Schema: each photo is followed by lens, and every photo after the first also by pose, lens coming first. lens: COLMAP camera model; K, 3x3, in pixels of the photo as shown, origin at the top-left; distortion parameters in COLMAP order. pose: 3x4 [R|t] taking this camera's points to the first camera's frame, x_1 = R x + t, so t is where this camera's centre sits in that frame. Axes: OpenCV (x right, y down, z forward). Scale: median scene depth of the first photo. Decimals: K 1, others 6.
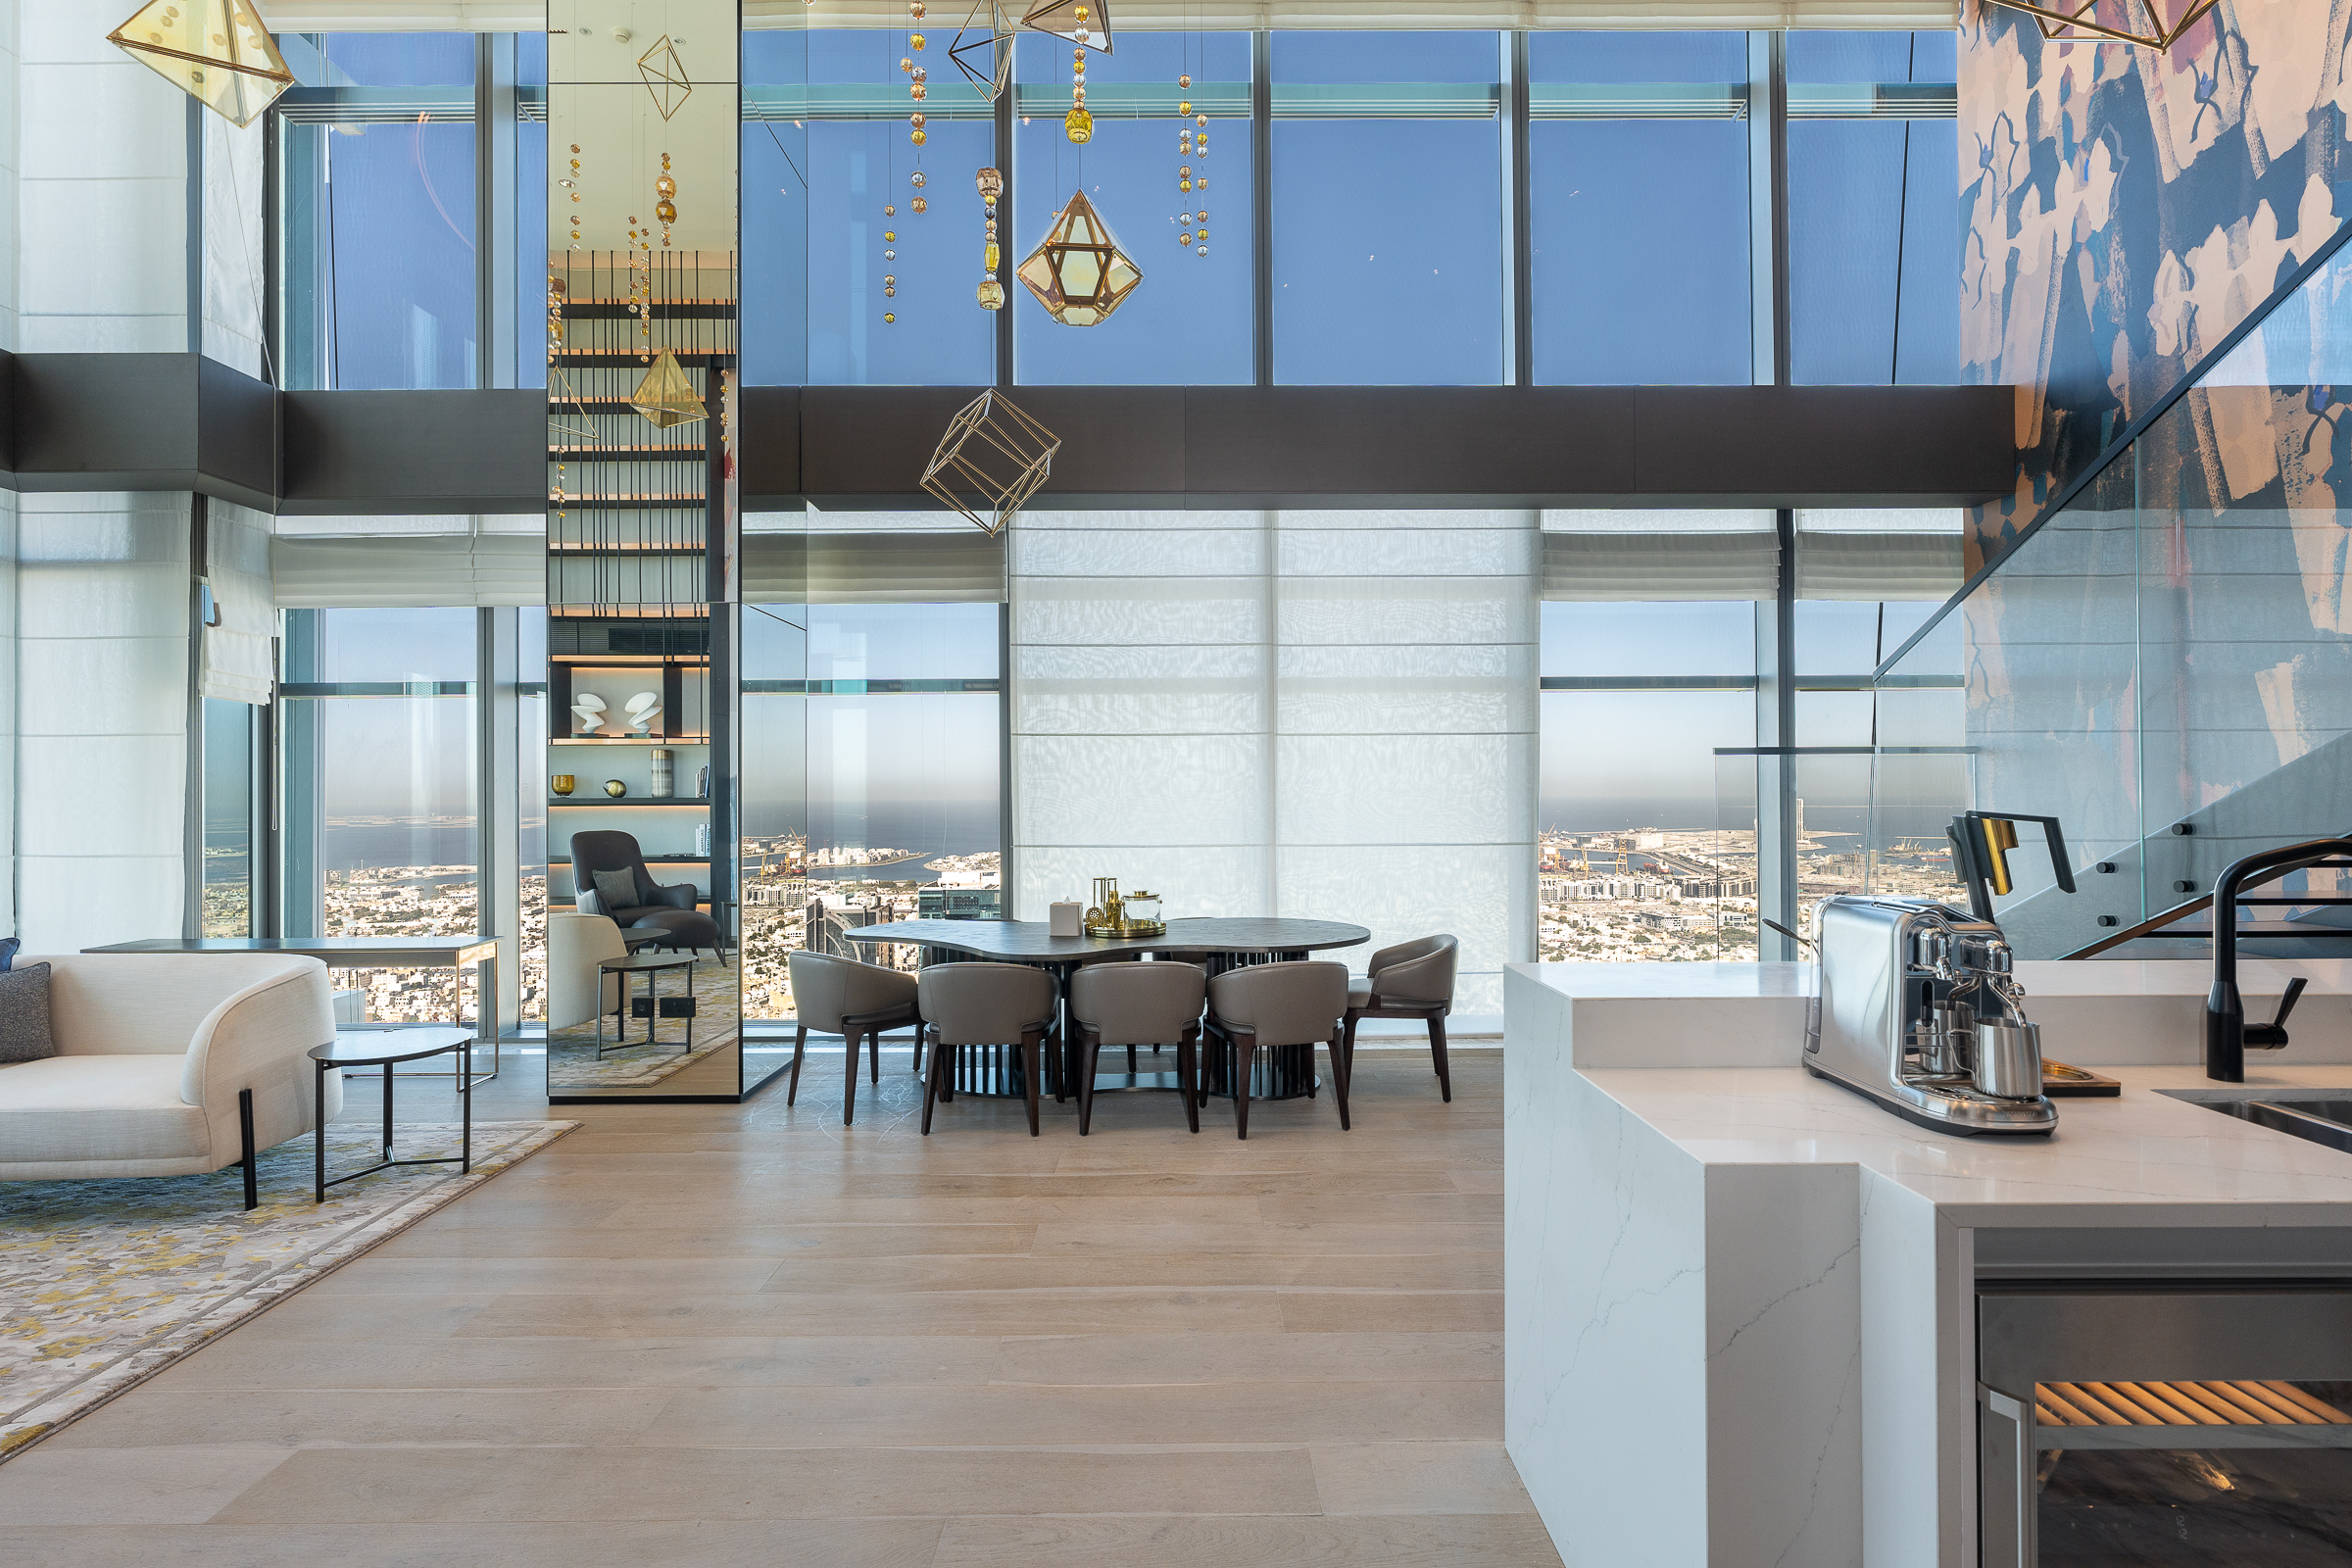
lens RADIAL K [[1087.8, 0, 1181.9], [0, 1087.8, 781.8], [0, 0, 1]] dist [-0.005640, 0.001488]
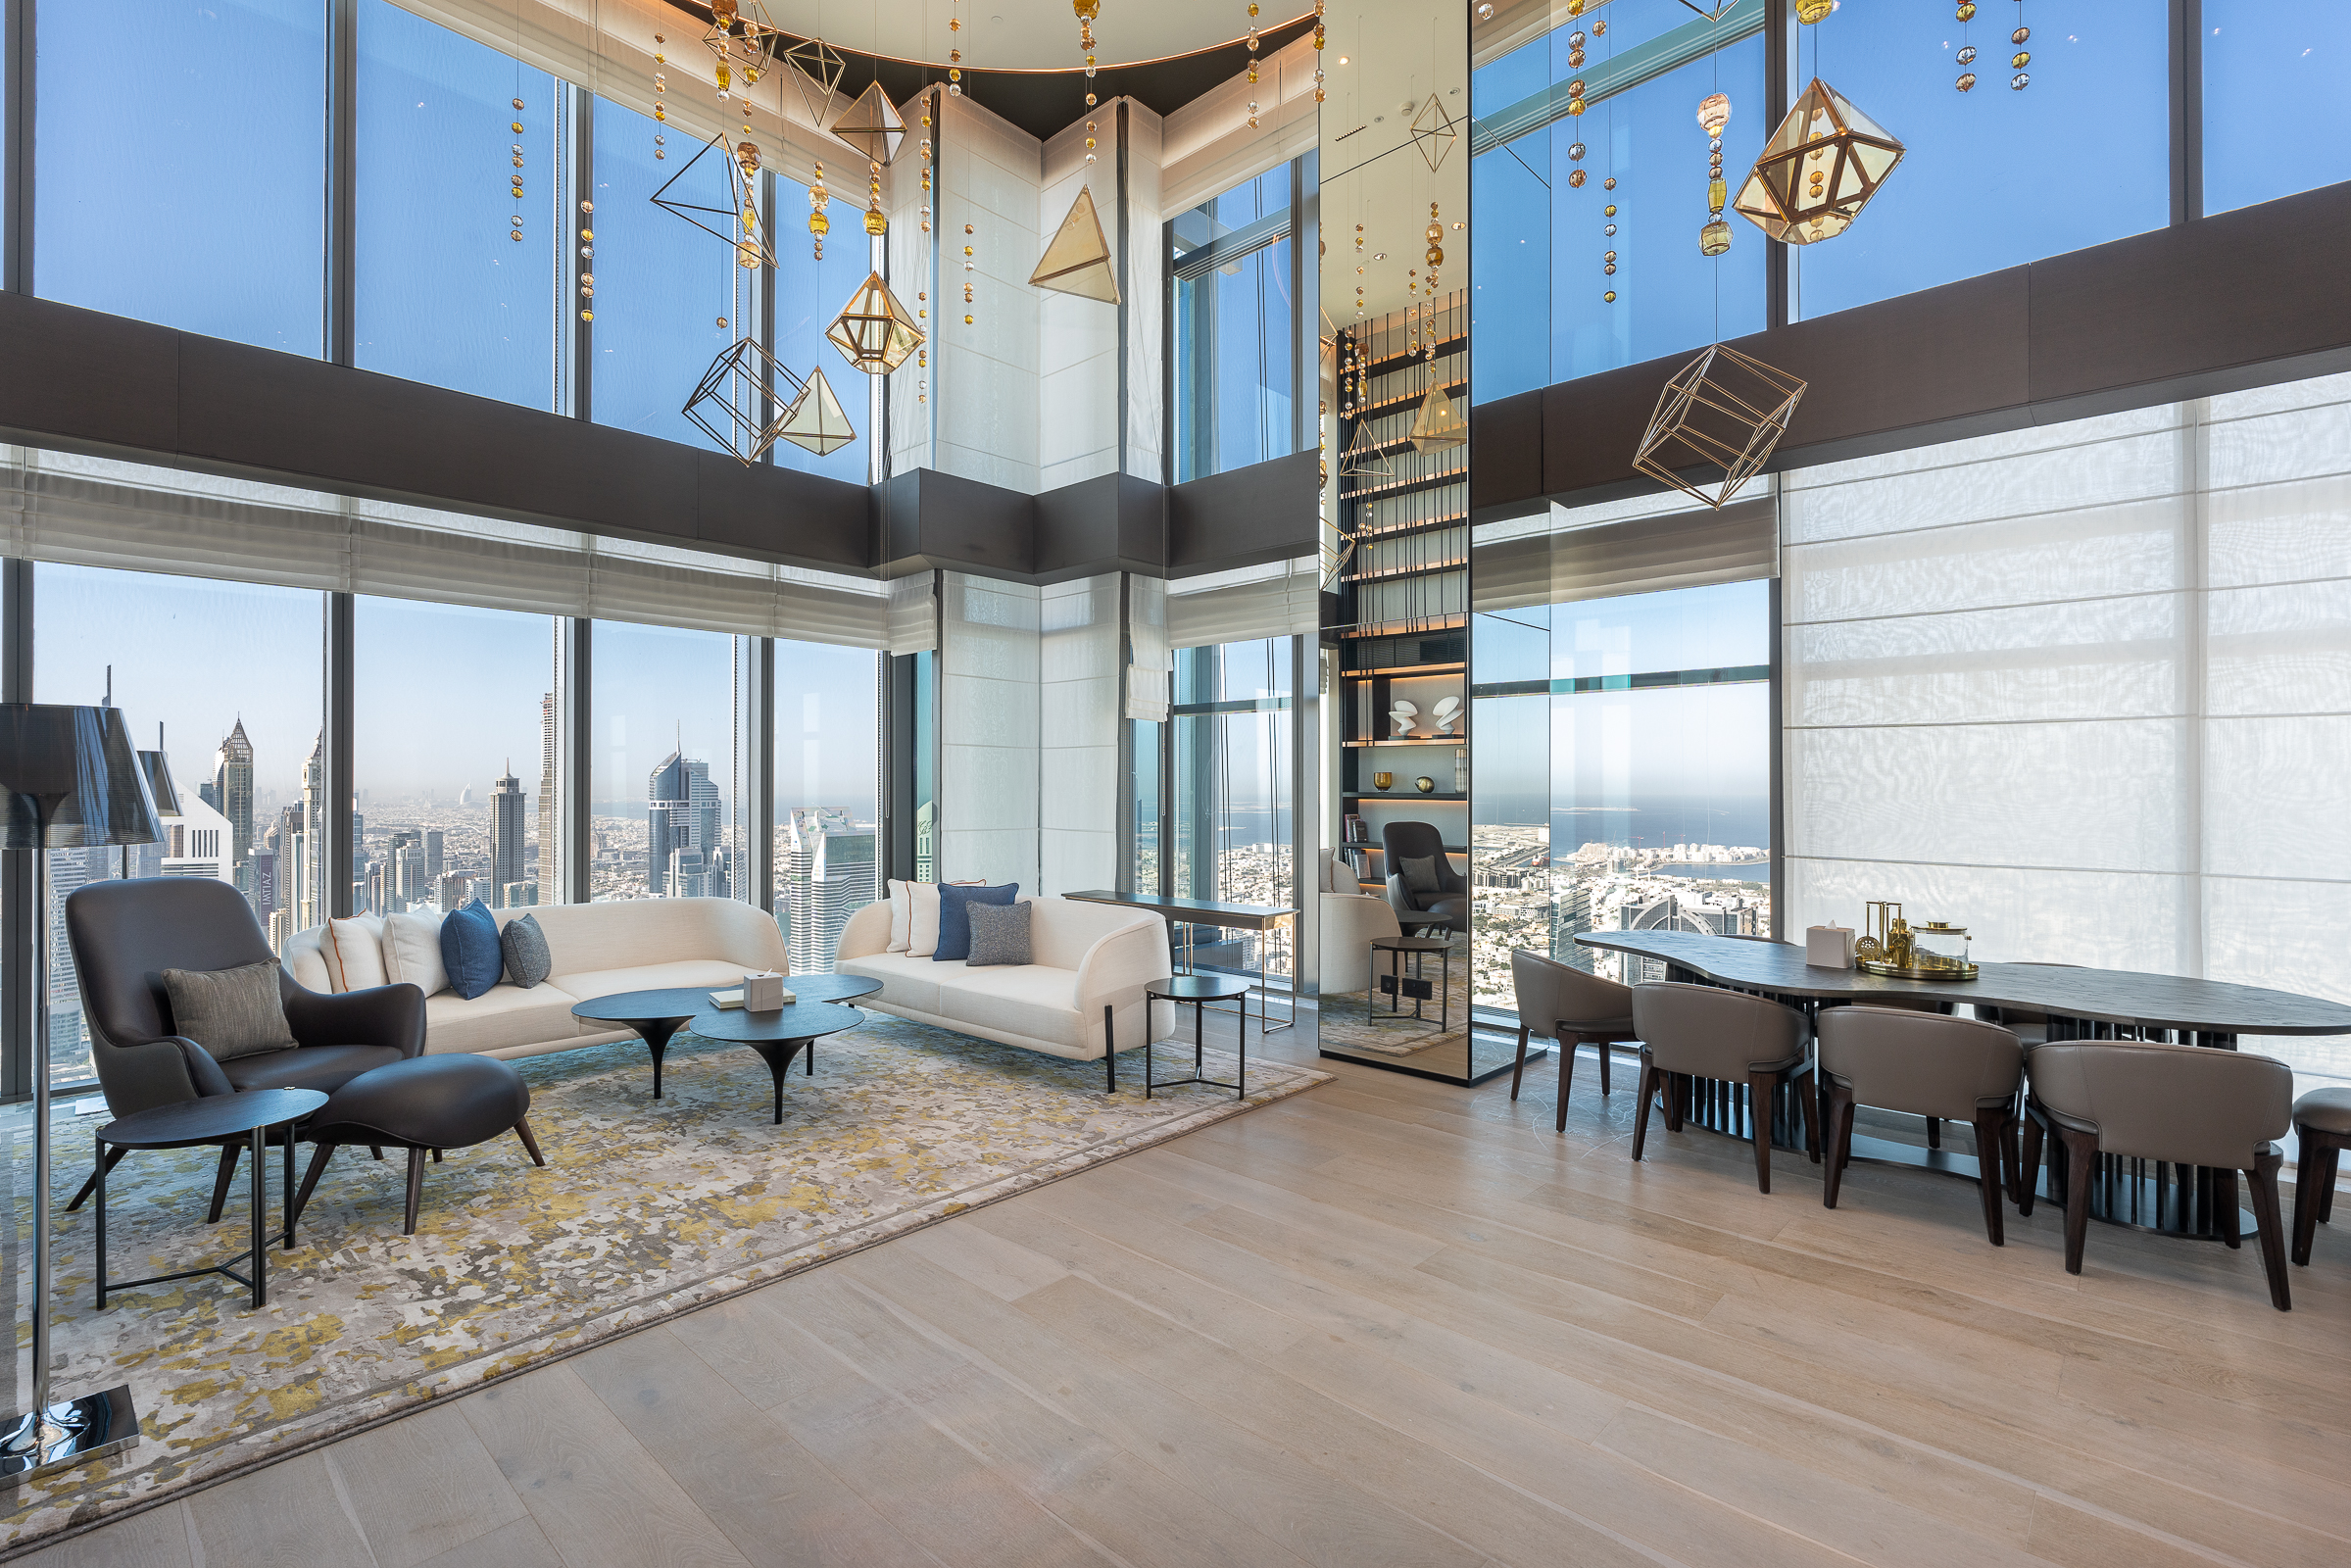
lens RADIAL K [[1072.3, 0, 1174.3], [0, 1072.3, 780.0], [0, 0, 1]] dist [-0.003052, 0.001548]
pose [[0.725101, 0.003880, -0.688632, 0.096452], [-0.000989, 0.999989, 0.004593, -0.006402], [0.688642, -0.002649, 0.725096, 0.050258]]
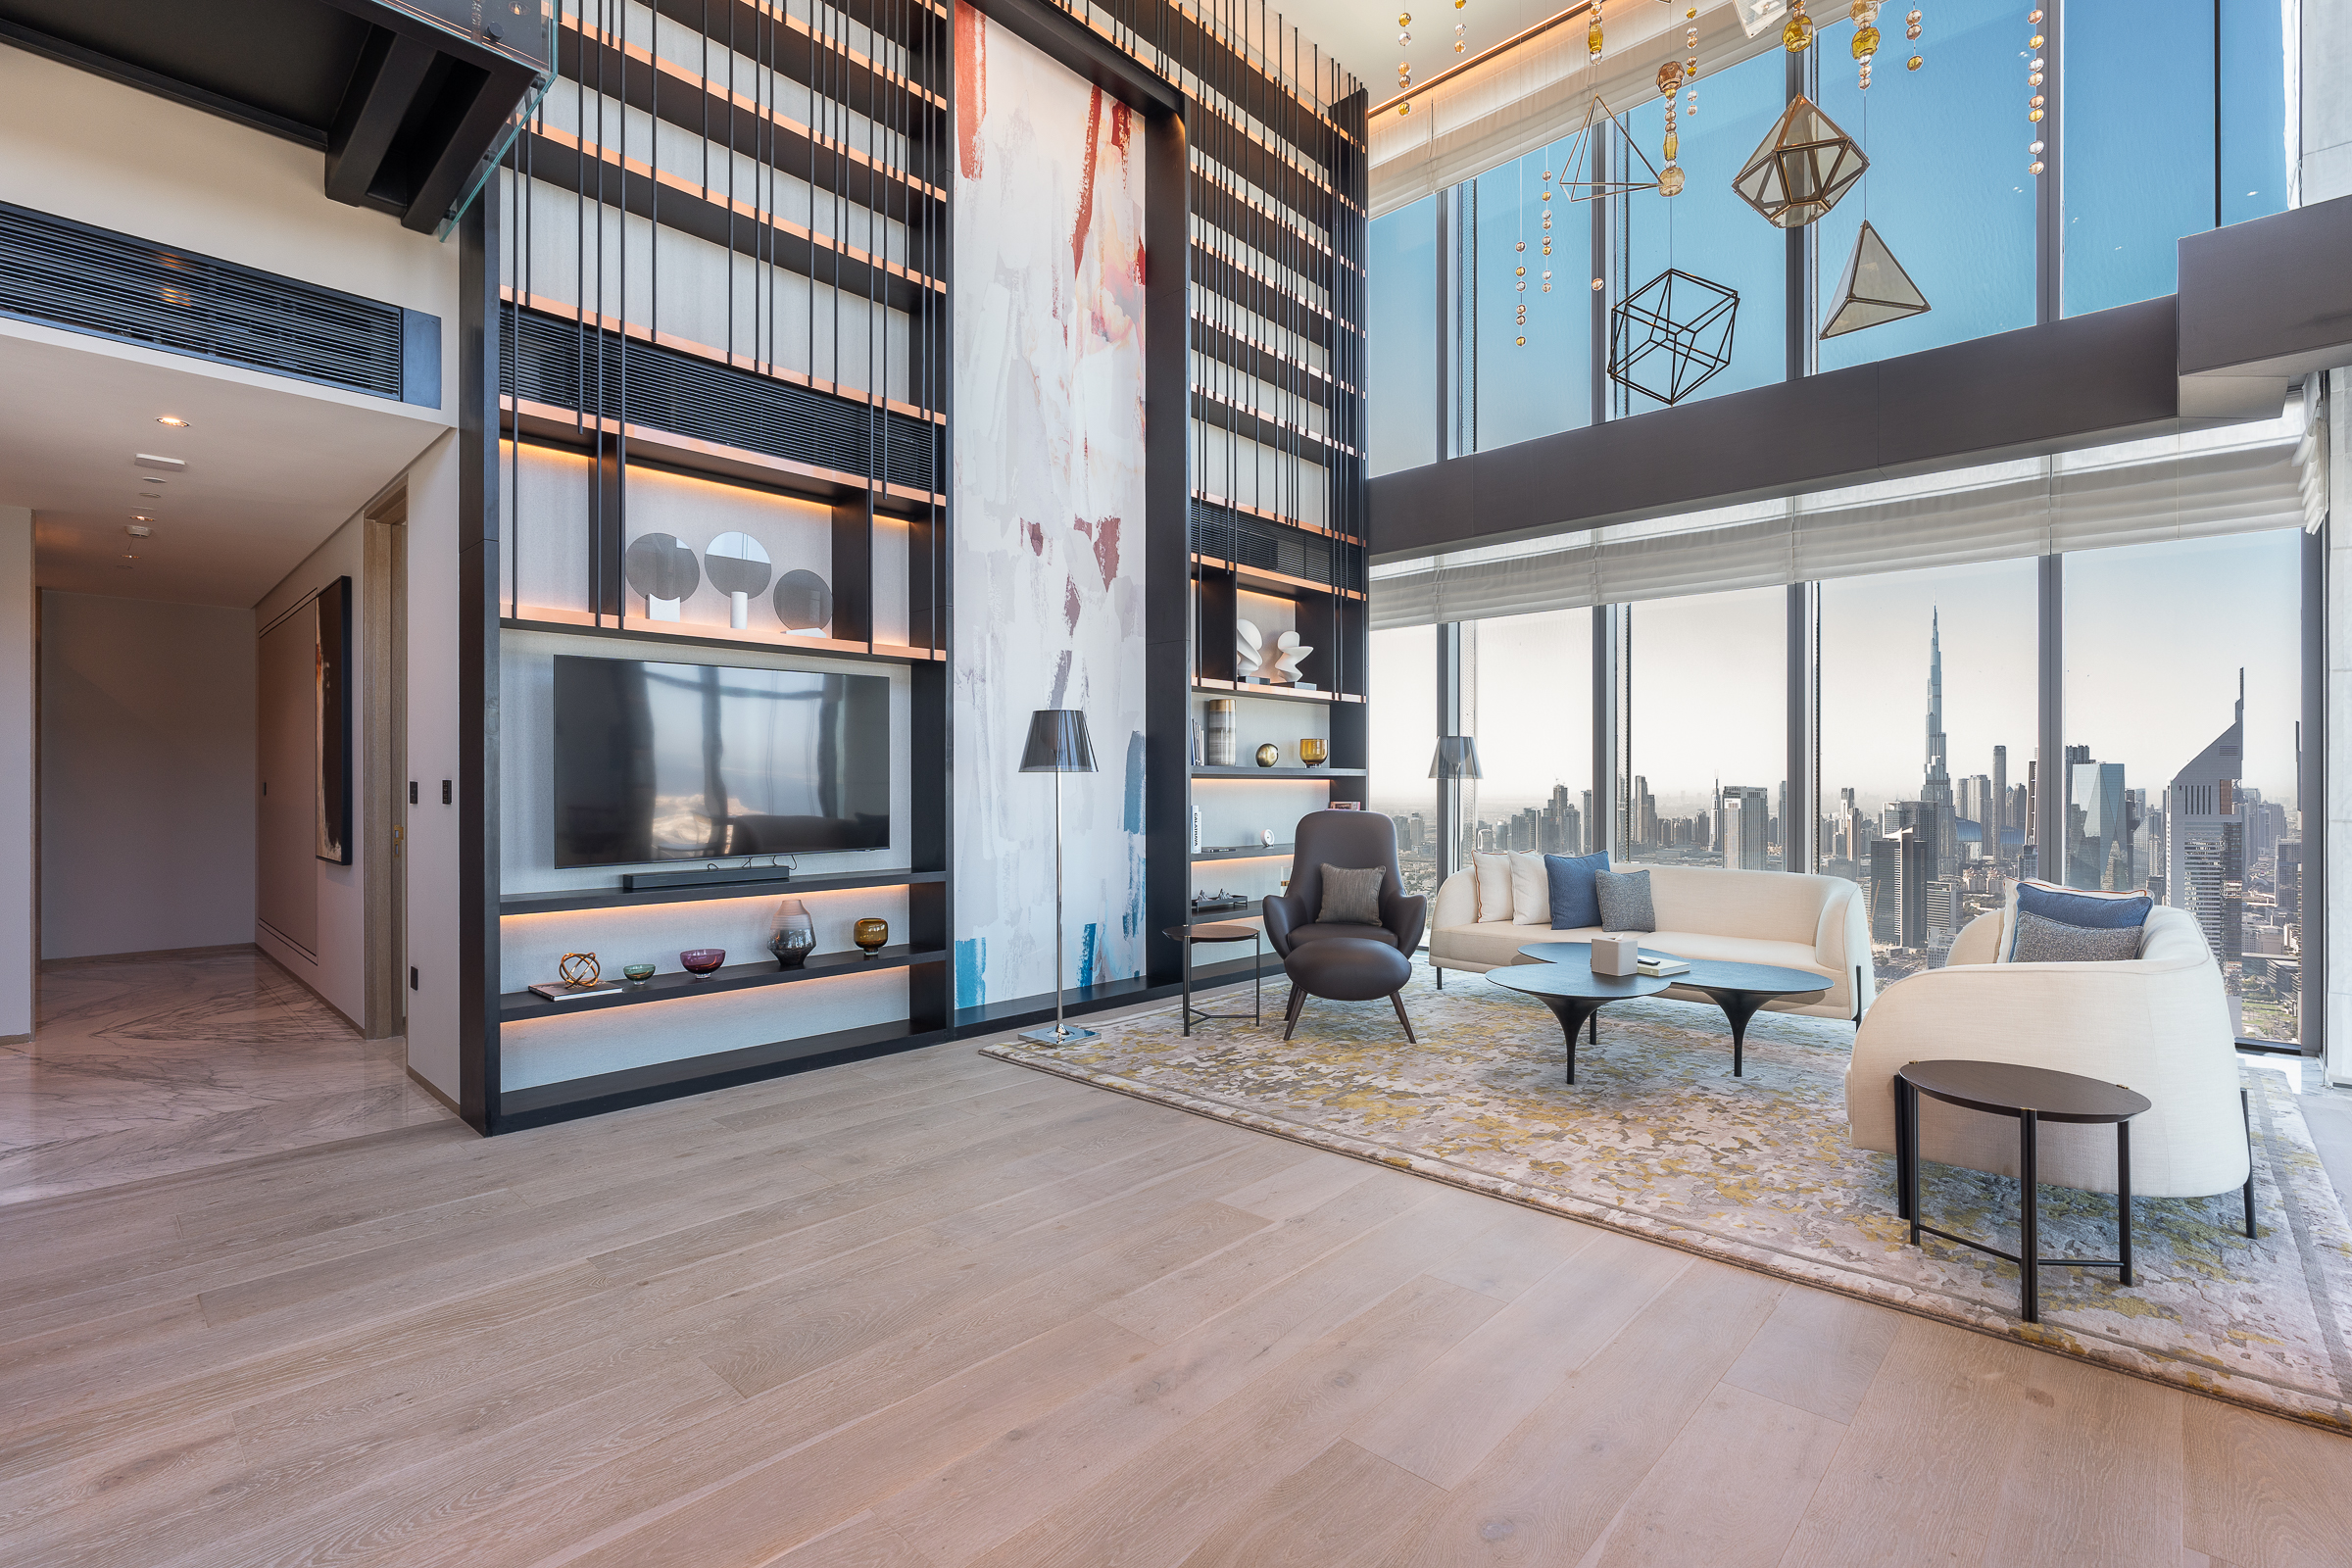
lens RADIAL K [[1068.1, 0, 1172.1], [0, 1068.1, 783.7], [0, 0, 1]] dist [-0.006060, 0.000176]
pose [[-0.693417, 0.004106, -0.720524, 0.099136], [0.007259, 0.999973, -0.001288, 0.036643], [0.720500, -0.006124, -0.693428, 0.839131]]
